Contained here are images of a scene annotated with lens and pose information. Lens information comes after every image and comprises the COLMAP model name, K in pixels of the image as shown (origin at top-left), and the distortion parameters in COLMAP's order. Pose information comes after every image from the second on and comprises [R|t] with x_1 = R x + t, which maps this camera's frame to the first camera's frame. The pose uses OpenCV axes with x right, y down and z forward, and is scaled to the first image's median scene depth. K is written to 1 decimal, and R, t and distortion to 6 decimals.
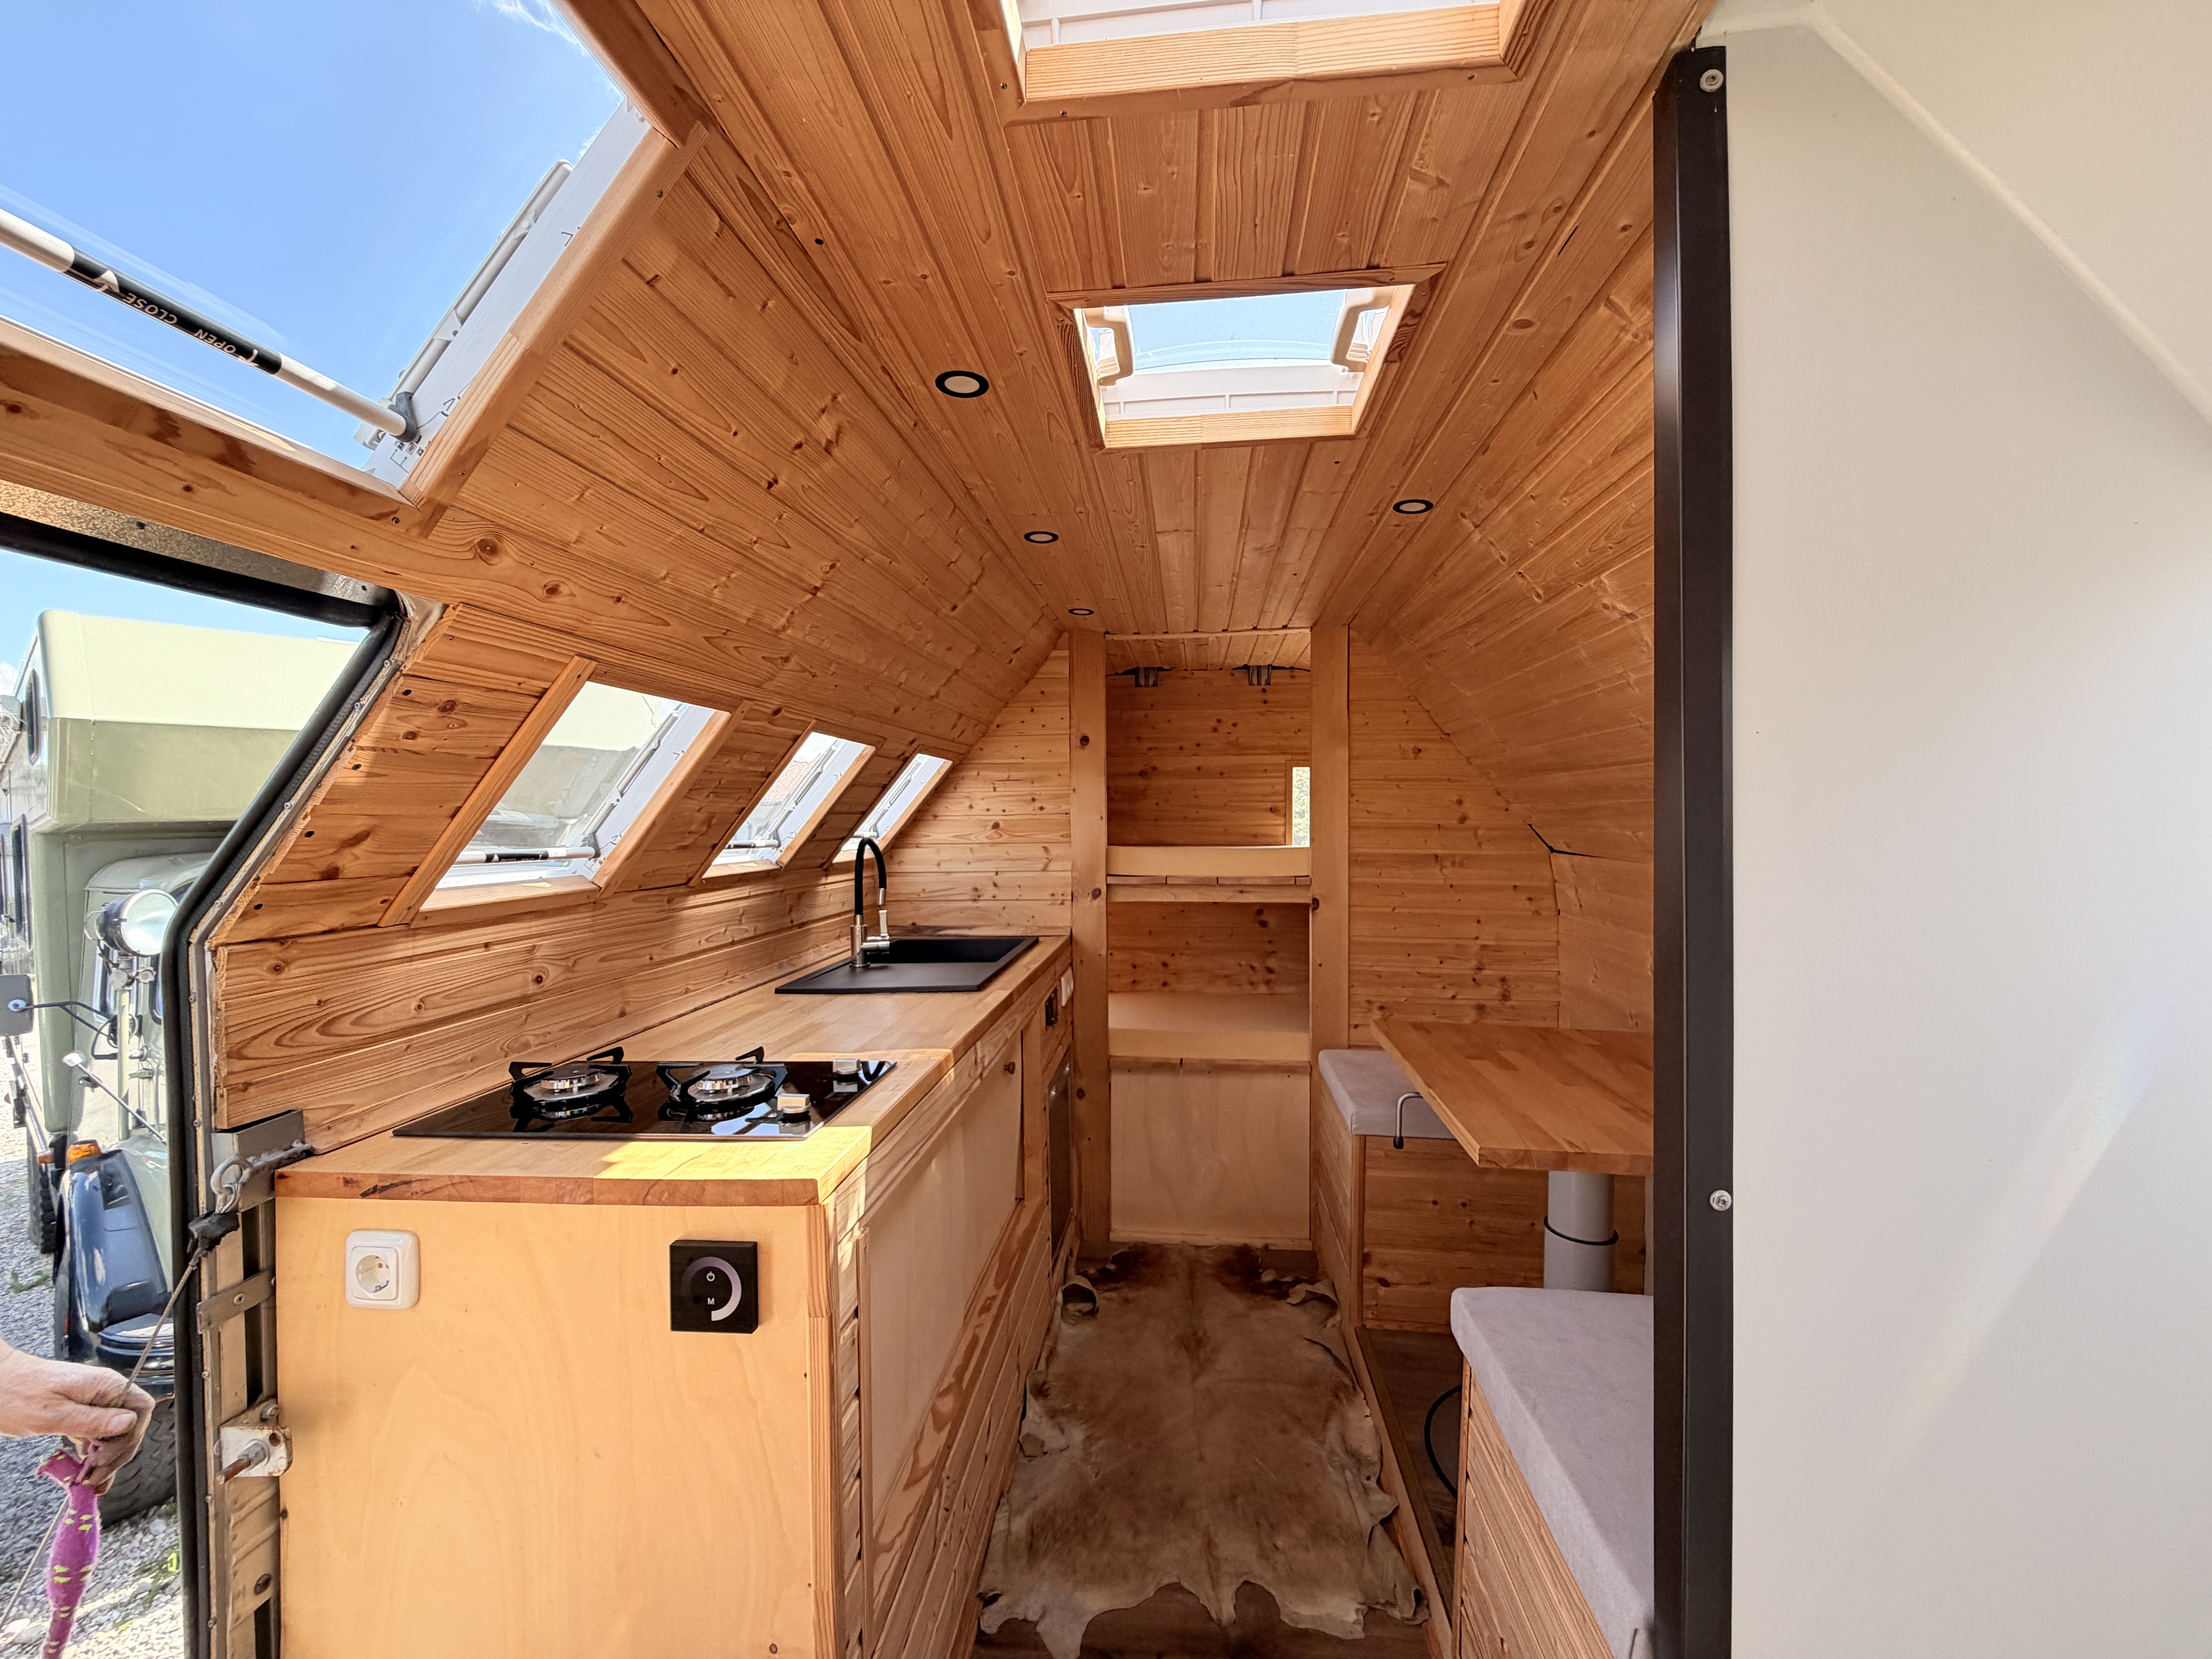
lens RADIAL K [[881.6, 0, 1101.8], [0, 881.6, 833.5], [0, 0, 1]] dist [-0.000359, 0.000241]
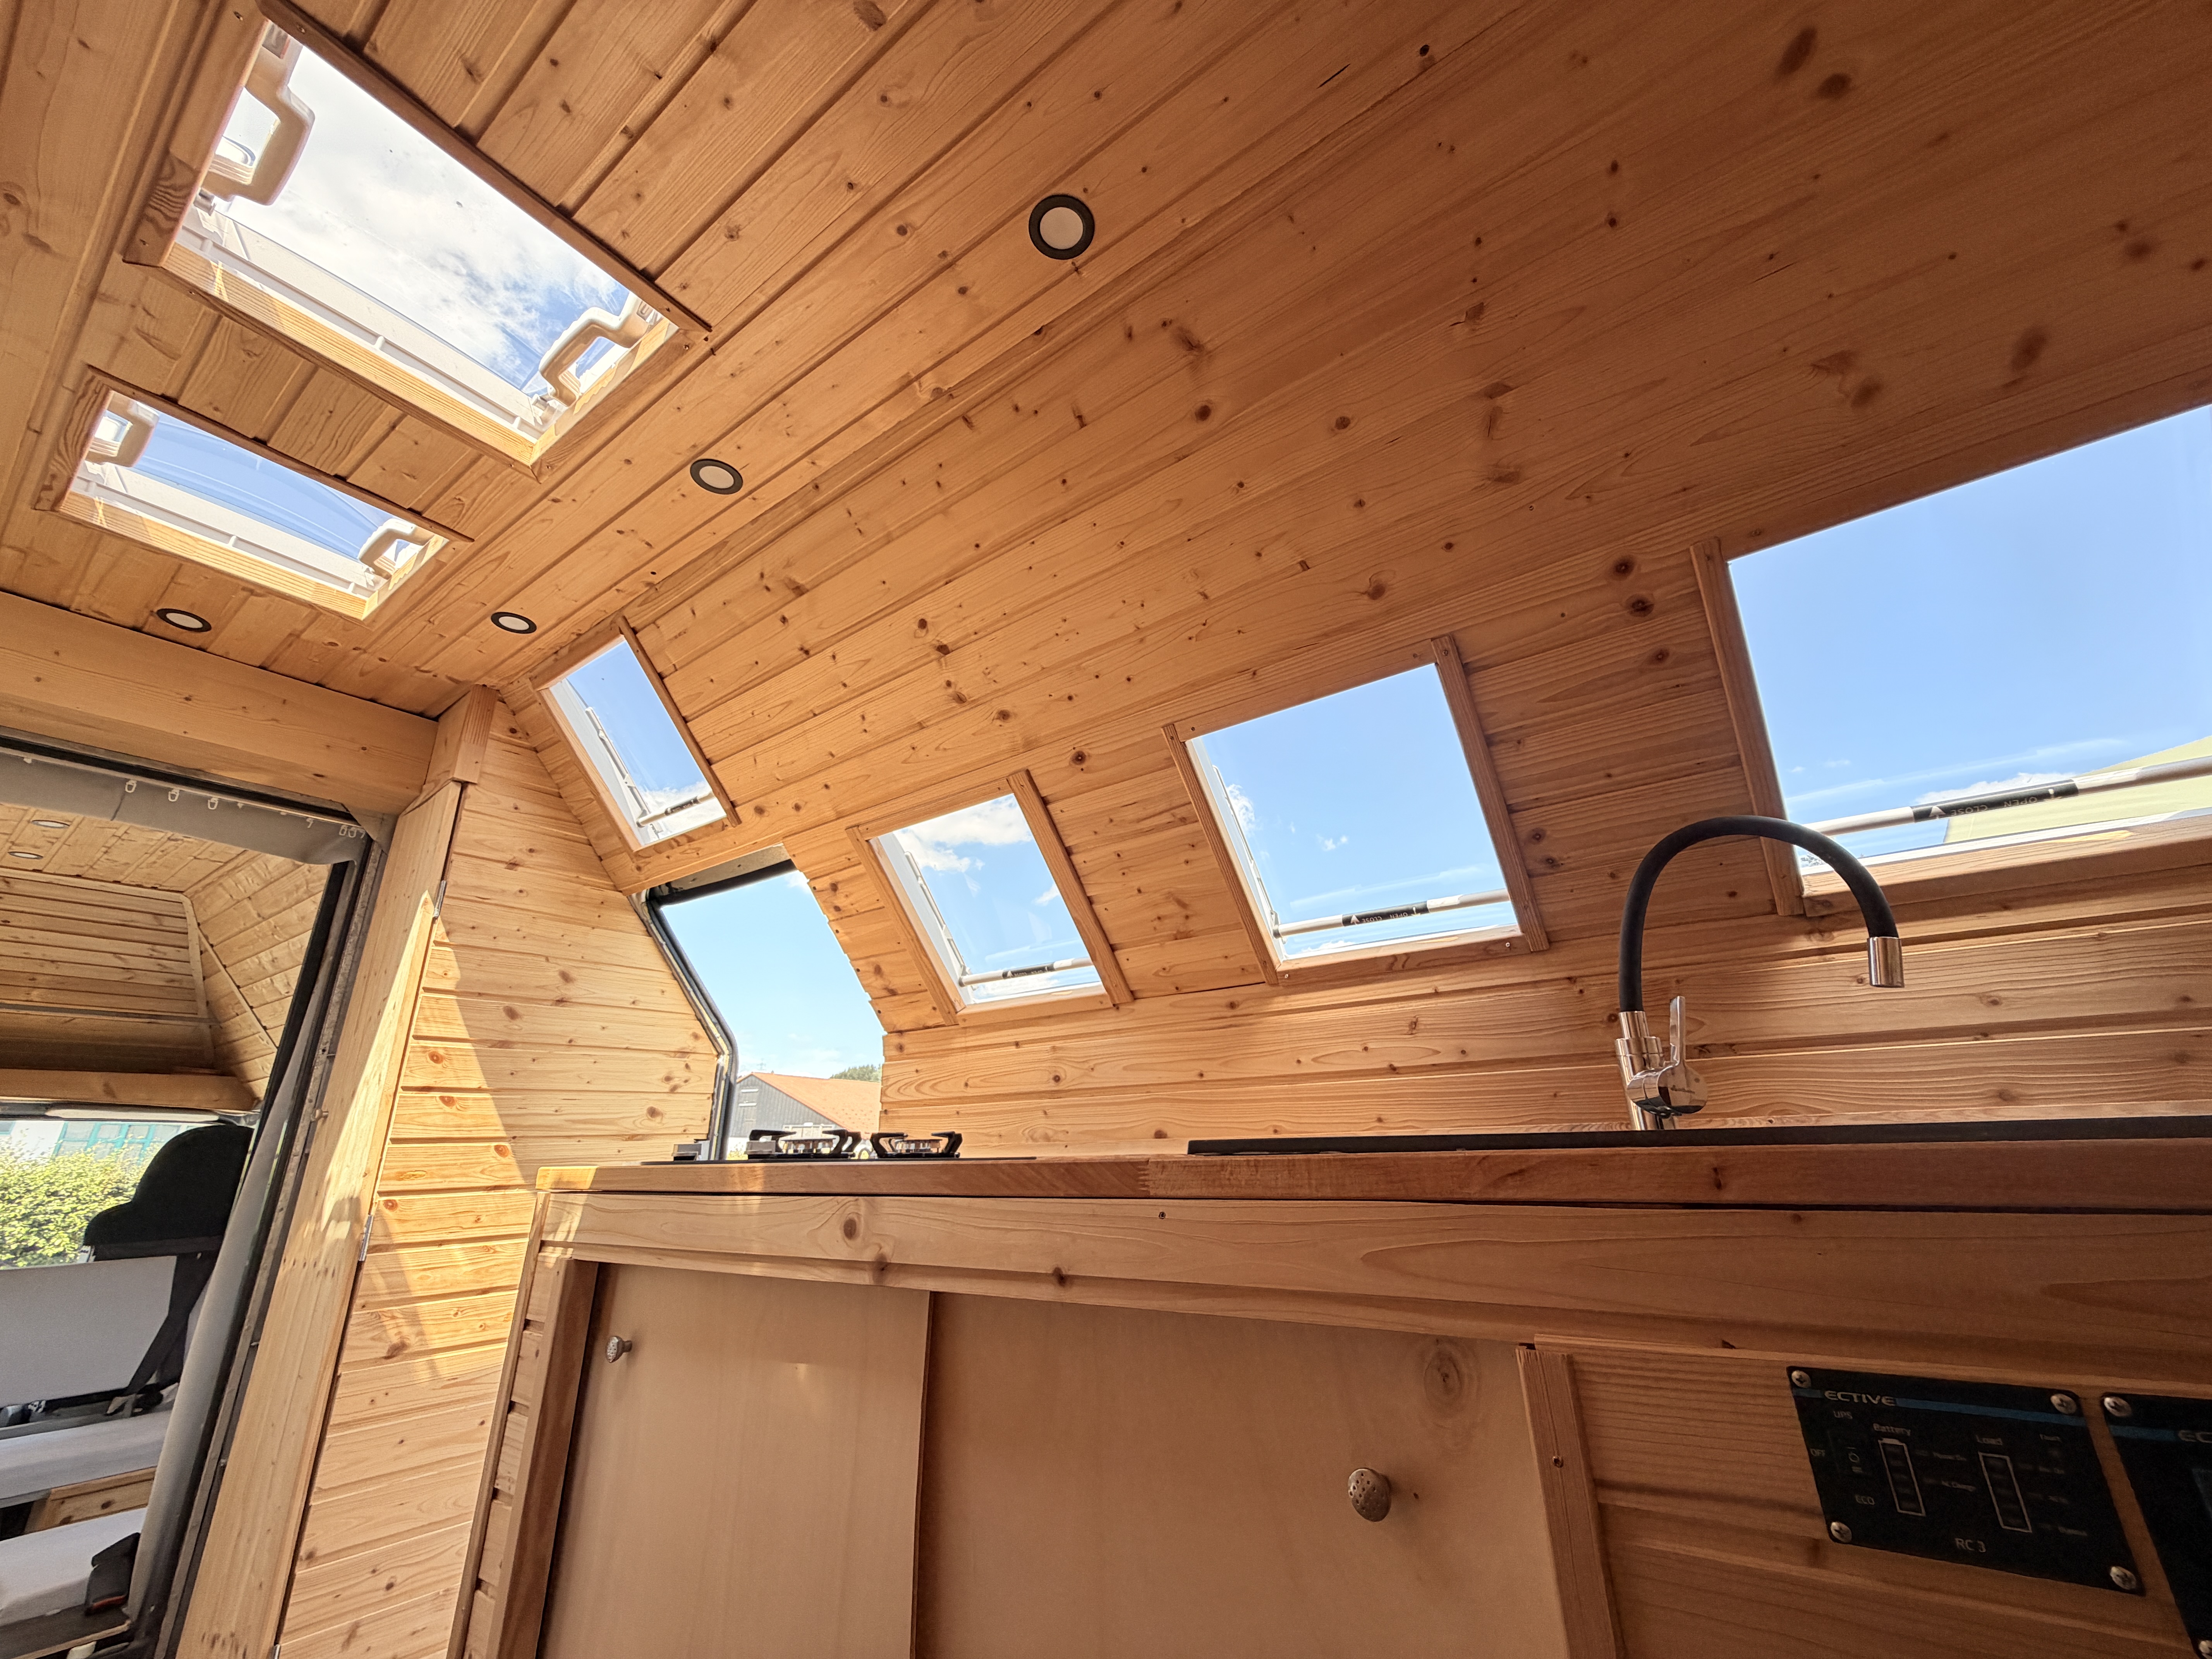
lens RADIAL K [[881.6, 0, 1101.8], [0, 881.6, 833.5], [0, 0, 1]] dist [-0.000359, 0.000241]
pose [[-0.489891, -0.271942, -0.828284, 0.173303], [0.015183, 0.947297, -0.319996, 0.116279], [0.871652, -0.169339, -0.459943, 0.818049]]
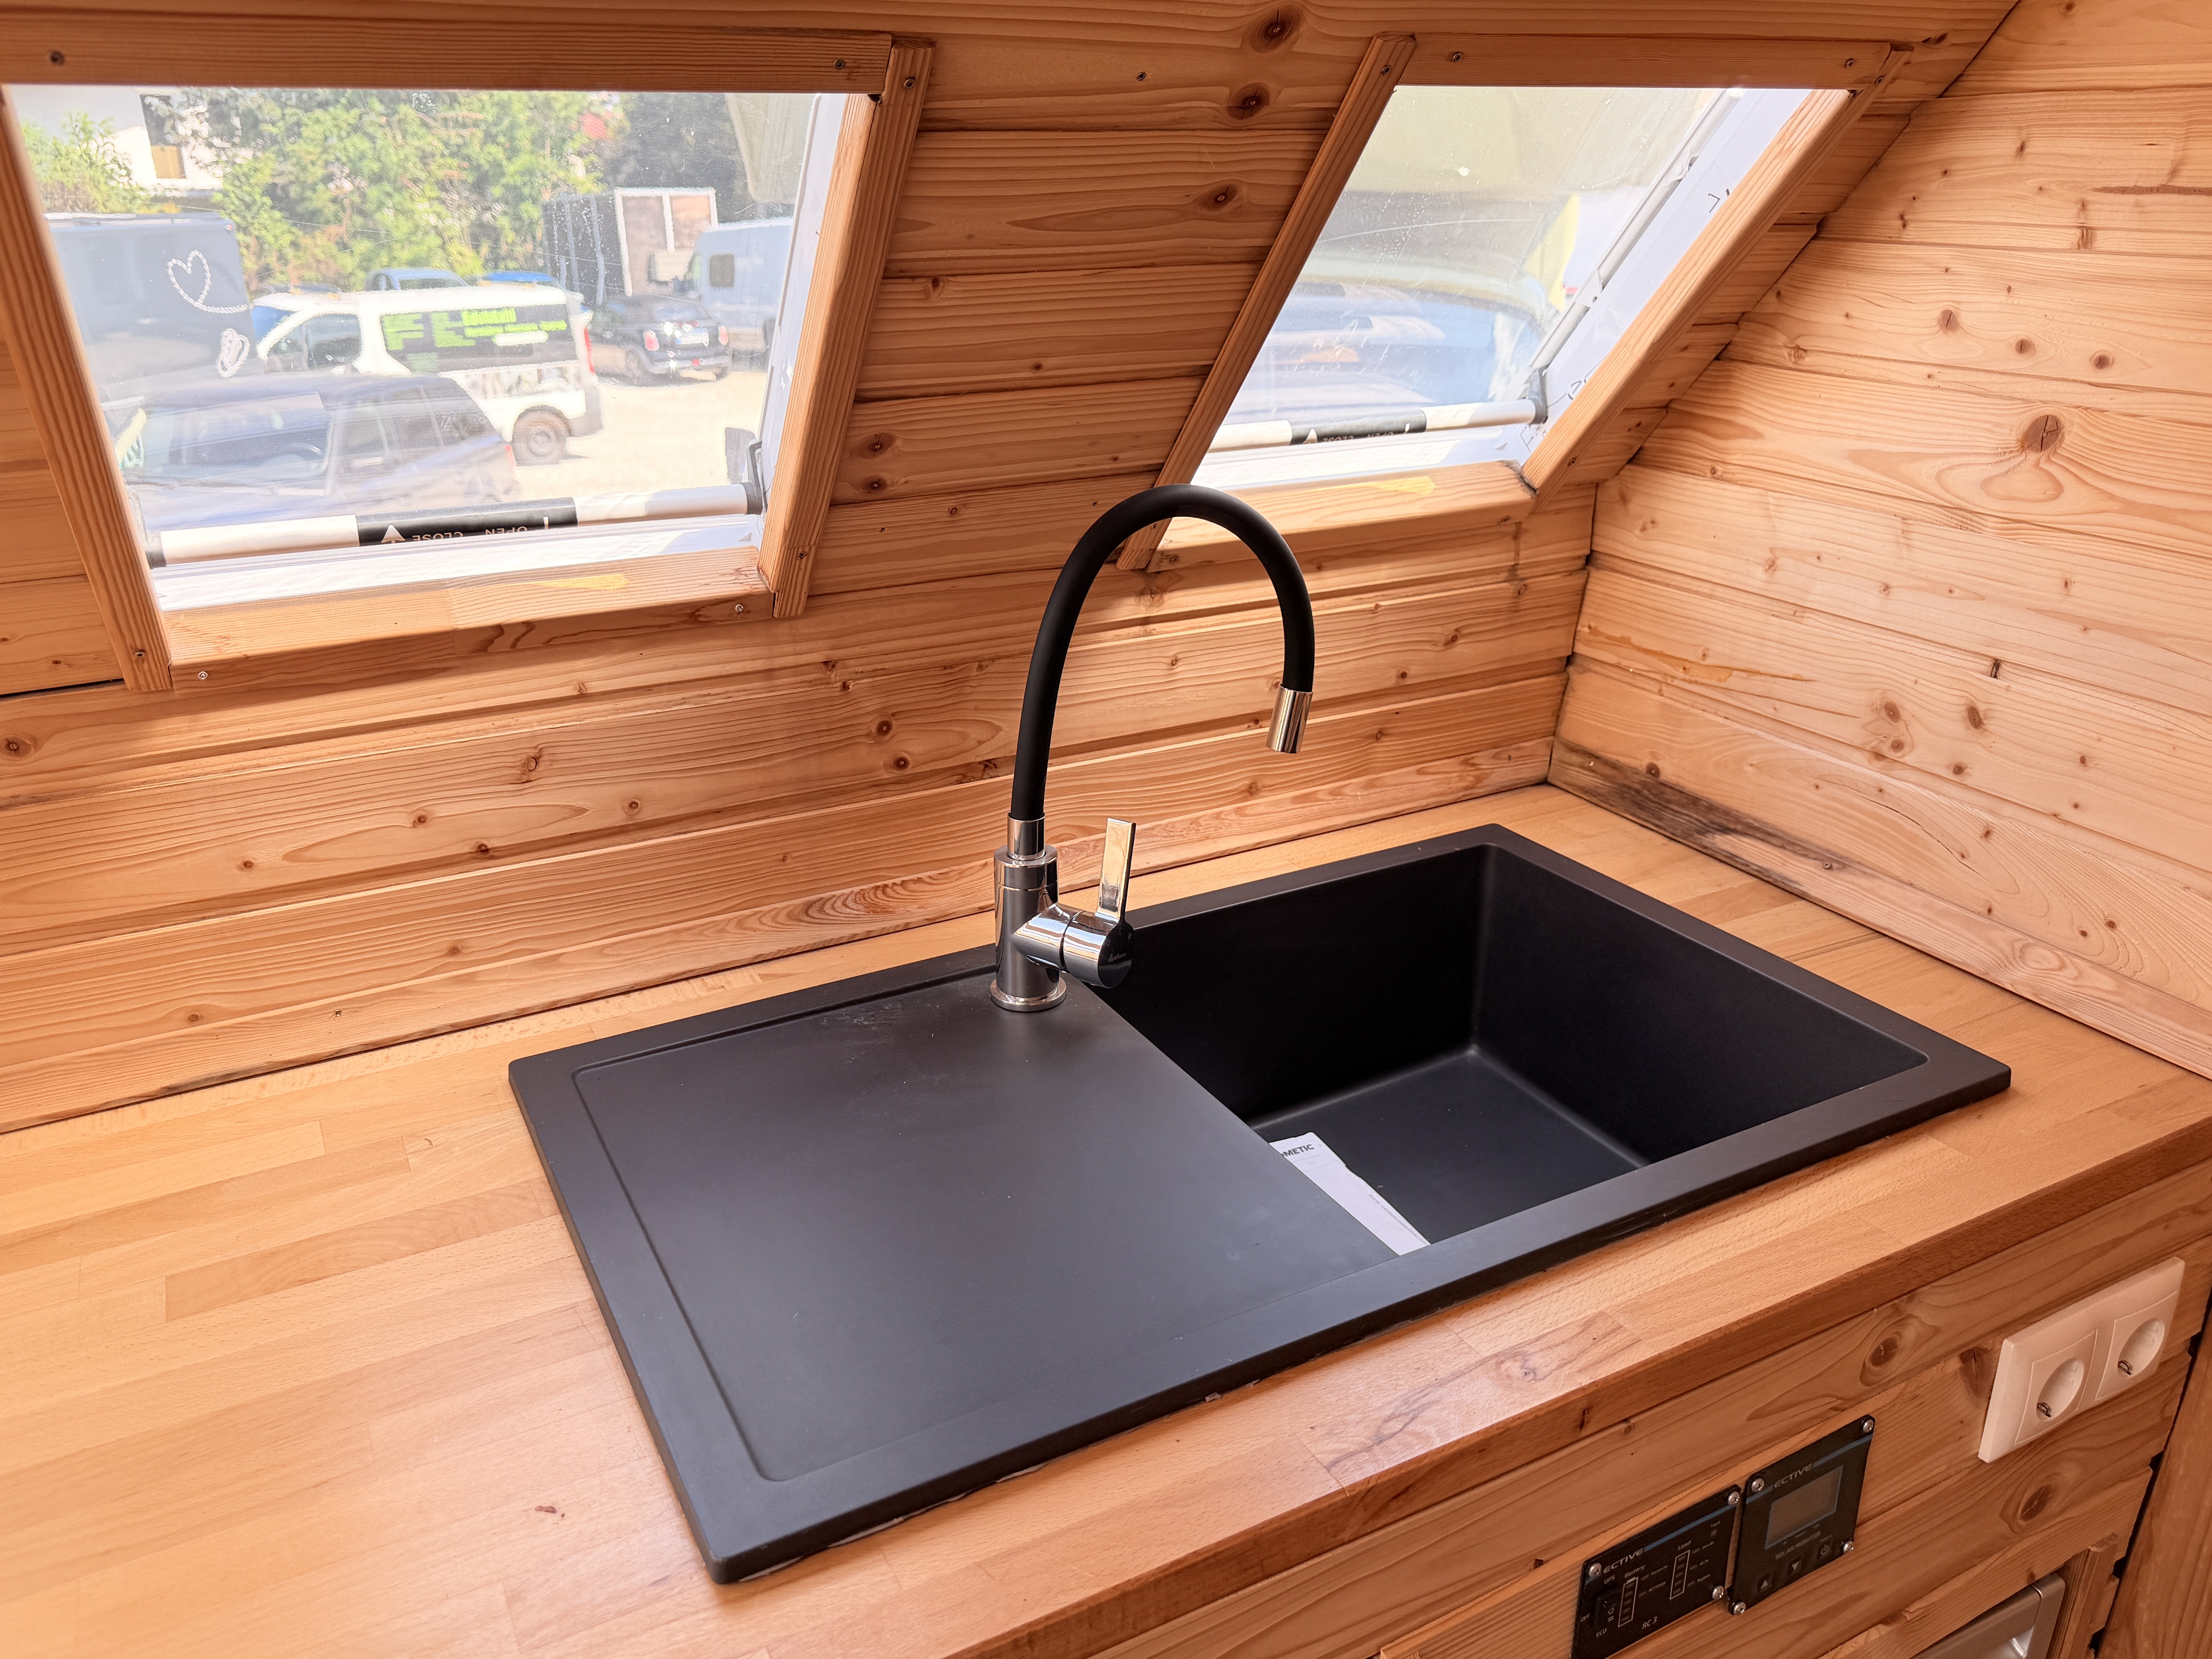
lens RADIAL K [[1615.3, 0, 1073.3], [0, 1615.3, 824.1], [0, 0, 1]] dist [0.007751, 0.001411]
pose [[0.545588, 0.320197, -0.774472, 0.074388], [-0.010576, 0.926689, 0.375679, -0.064759], [0.837987, -0.196776, 0.508977, 0.643318]]
